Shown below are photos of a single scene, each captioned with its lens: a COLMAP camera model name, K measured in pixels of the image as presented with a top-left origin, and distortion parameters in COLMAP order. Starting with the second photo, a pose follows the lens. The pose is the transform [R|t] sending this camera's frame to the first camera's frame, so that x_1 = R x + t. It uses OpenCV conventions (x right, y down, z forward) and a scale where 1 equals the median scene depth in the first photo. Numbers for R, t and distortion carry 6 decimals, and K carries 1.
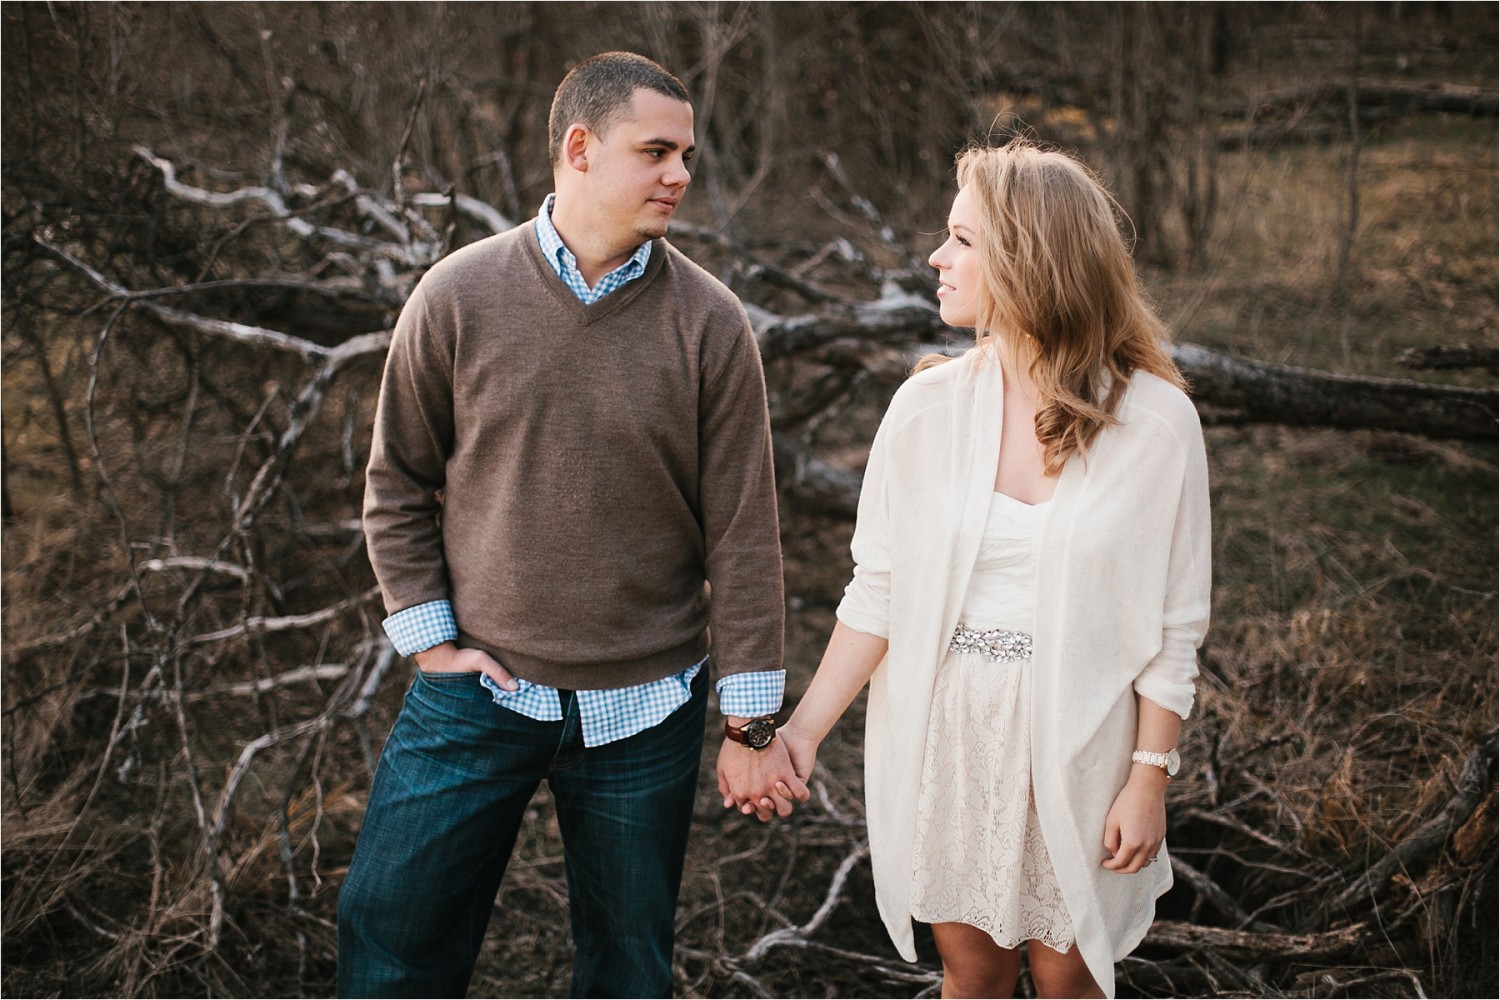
lens RADIAL K [[2293.4, 0, 720.3], [0, 2293.4, 499.3], [0, 0, 1]] dist [-0.128825, 0.097713]
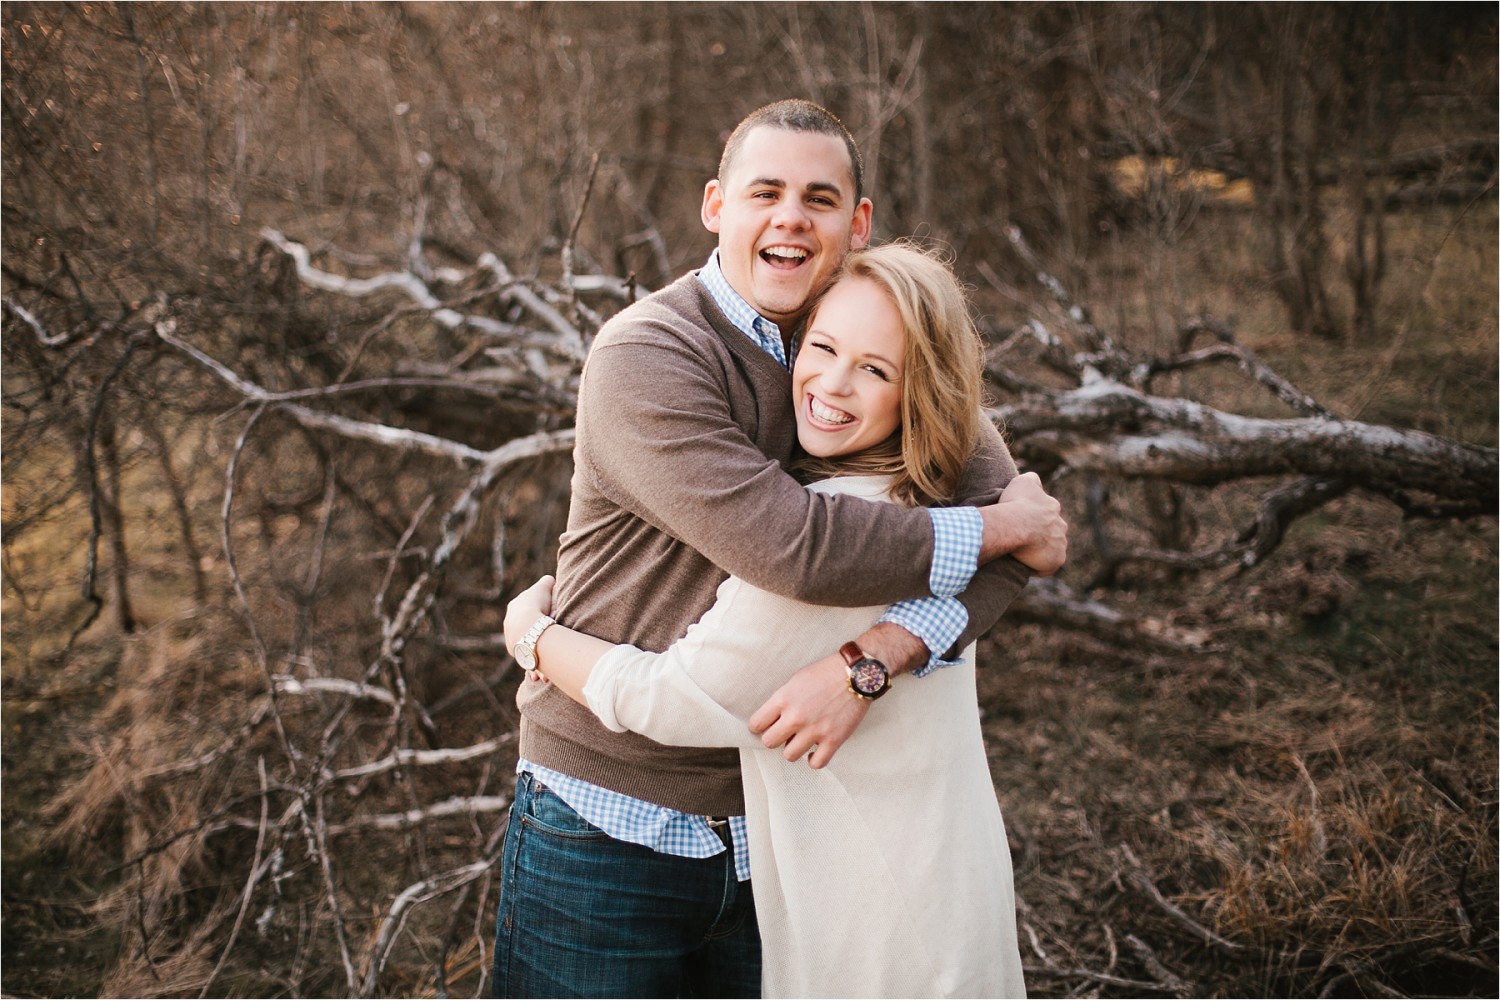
lens RADIAL K [[2293.4, 0, 720.3], [0, 2293.4, 499.3], [0, 0, 1]] dist [-0.128825, 0.097713]
pose [[0.998921, -0.011667, -0.044950, -0.034734], [0.010364, 0.999522, -0.029122, -0.018540], [0.045269, 0.028625, 0.998565, 0.090240]]
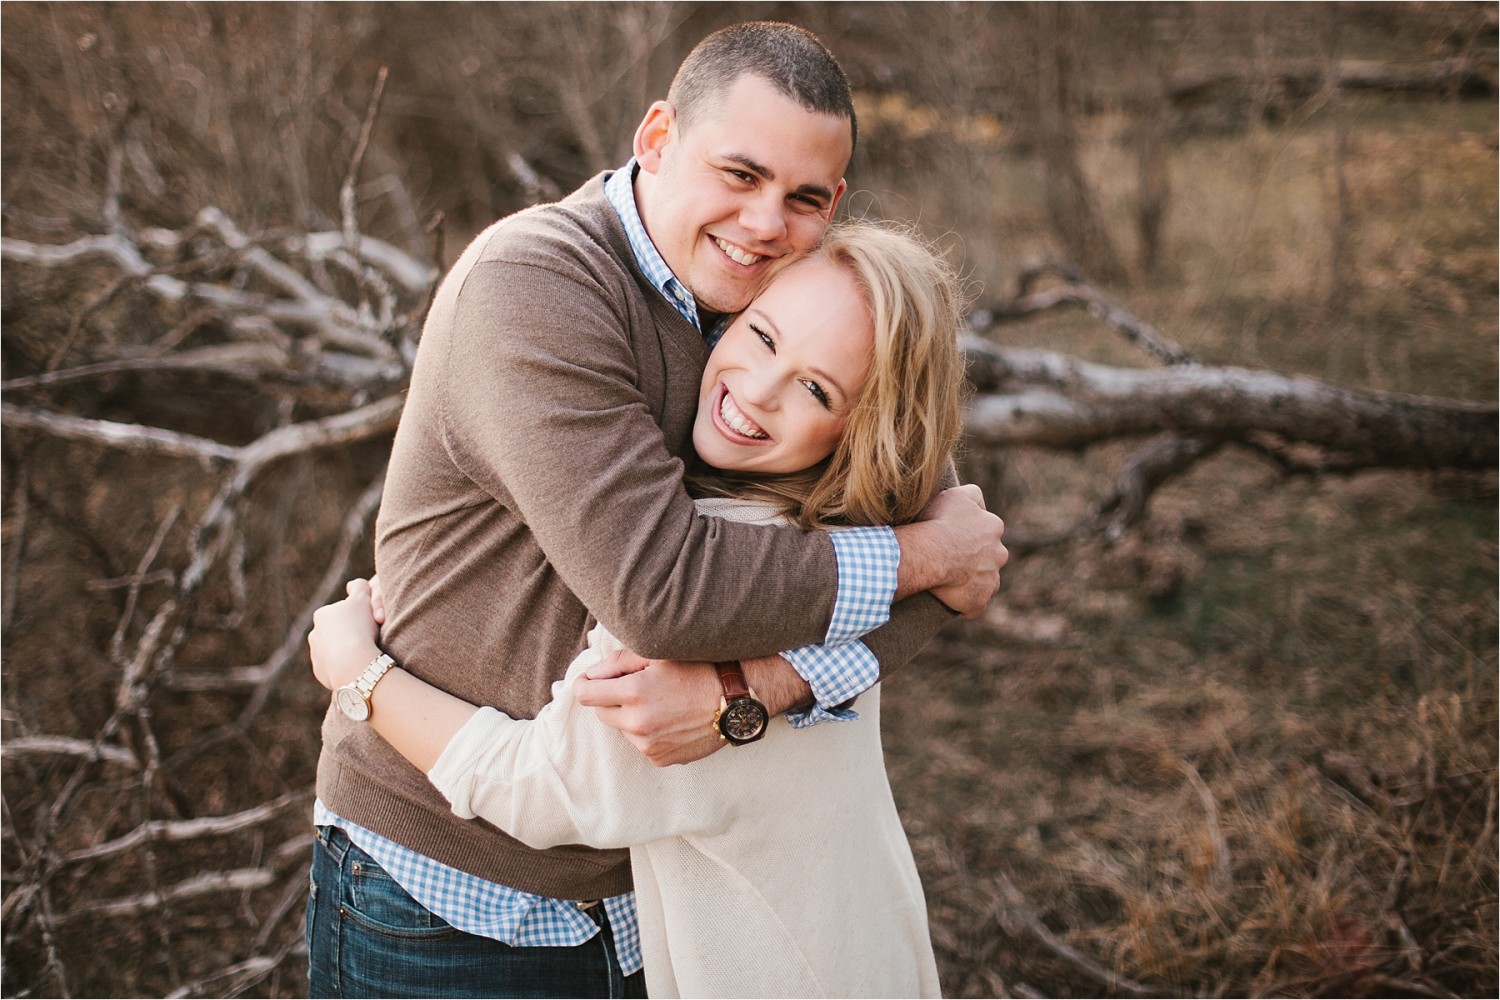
lens RADIAL K [[2466.3, 0, 680.9], [0, 2466.3, 451.5], [0, 0, 1]] dist [-0.142167, 0.197453]
pose [[0.995221, -0.056855, 0.079387, -0.085047], [0.060096, 0.997428, -0.039054, -0.024041], [-0.076963, 0.043638, 0.996079, 0.189365]]
